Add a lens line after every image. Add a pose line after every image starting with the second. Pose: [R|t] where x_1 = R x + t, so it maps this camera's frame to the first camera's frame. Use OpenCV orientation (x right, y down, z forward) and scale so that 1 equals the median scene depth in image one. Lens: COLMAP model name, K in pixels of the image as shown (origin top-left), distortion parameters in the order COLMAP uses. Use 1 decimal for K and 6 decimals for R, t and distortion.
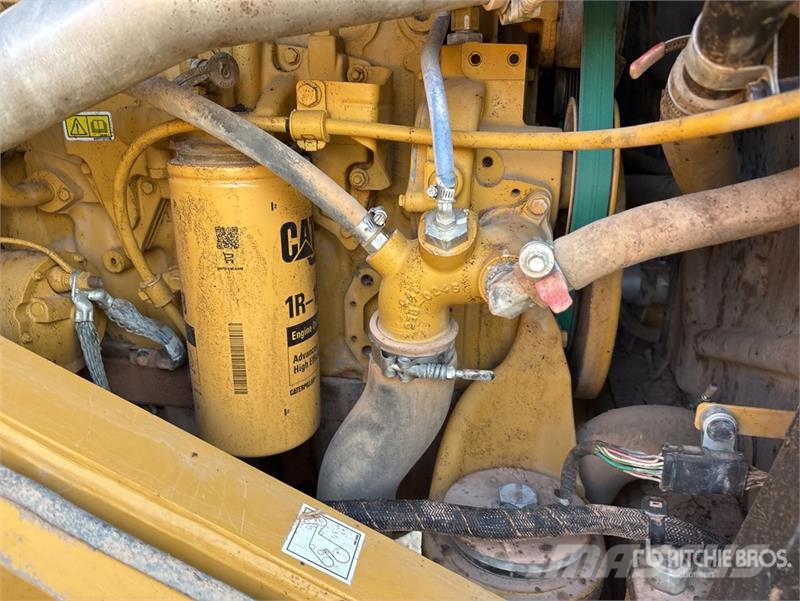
lens RADIAL K [[607.8, 0, 380.0], [0, 607.8, 279.9], [0, 0, 1]] dist [0.073407, -0.105108]
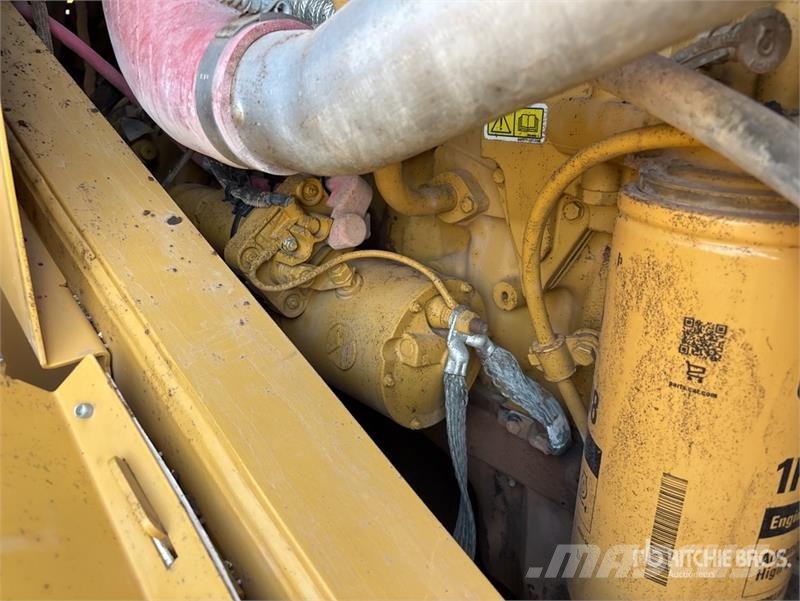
lens RADIAL K [[607.8, 0, 380.0], [0, 607.8, 279.9], [0, 0, 1]] dist [0.073407, -0.105108]
pose [[0.807582, 0.209025, -0.551471, -0.163103], [-0.195478, 0.977096, 0.084090, -0.096735], [0.556417, 0.039891, 0.829945, 0.313145]]
